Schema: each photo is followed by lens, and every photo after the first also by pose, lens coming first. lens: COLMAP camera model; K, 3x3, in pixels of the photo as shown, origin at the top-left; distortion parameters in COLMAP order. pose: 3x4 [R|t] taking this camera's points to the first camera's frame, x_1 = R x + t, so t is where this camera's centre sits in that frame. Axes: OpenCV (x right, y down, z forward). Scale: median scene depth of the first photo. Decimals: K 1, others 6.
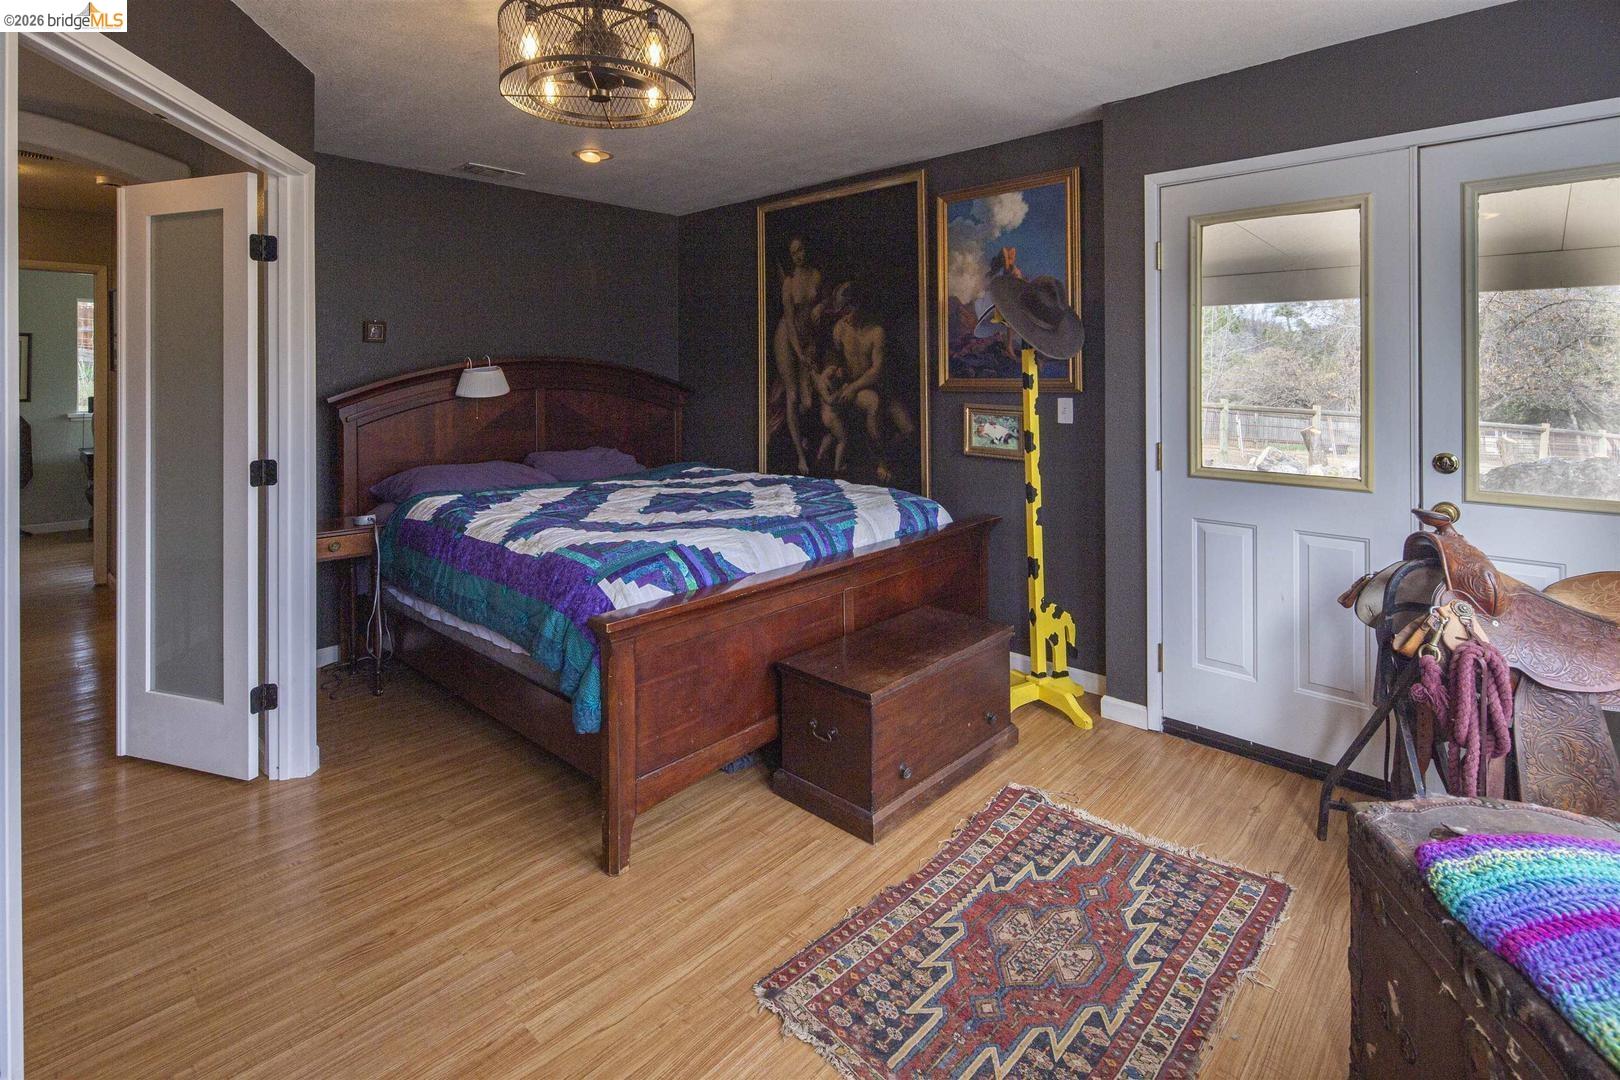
lens RADIAL K [[793.3, 0, 791.2], [0, 793.3, 368.5], [0, 0, 1]] dist [0.005932, -0.003635]
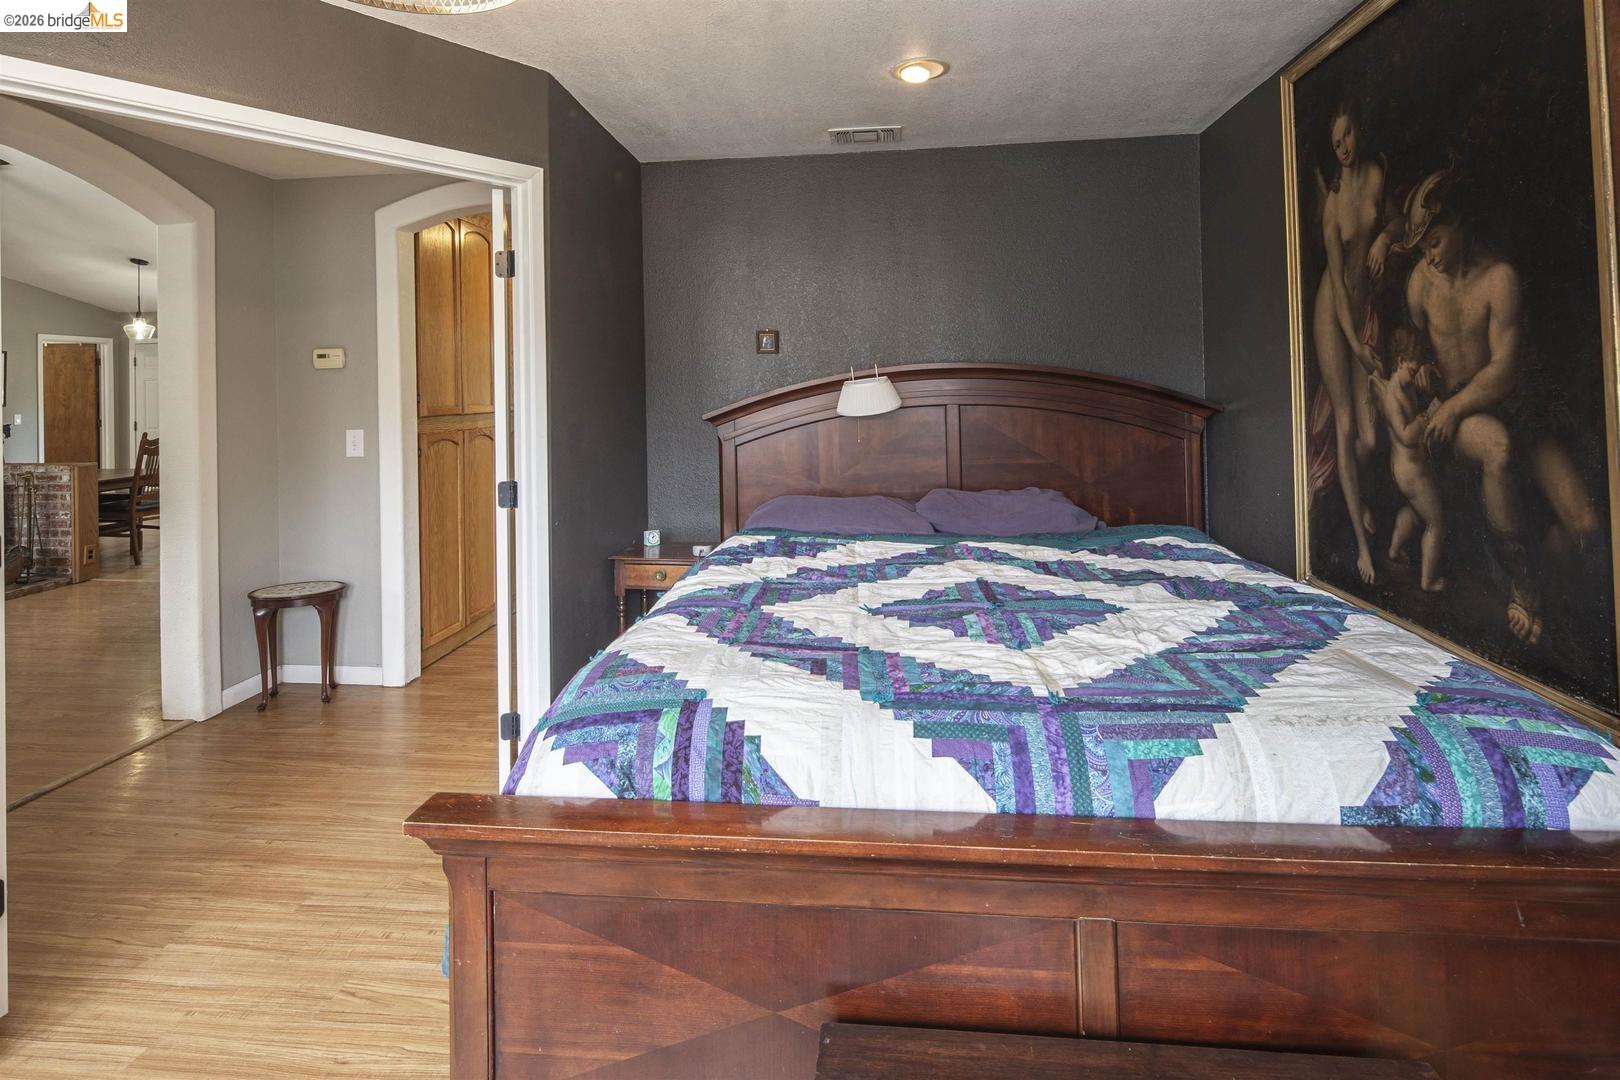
lens RADIAL K [[793.3, 0, 793.2], [0, 793.3, 381.8], [0, 0, 1]] dist [0.005932, -0.003635]
pose [[0.608676, -0.013563, -0.793303, 0.239829], [0.021276, 0.999773, -0.000769, 0.000993], [0.793134, -0.016410, 0.608826, 0.504188]]
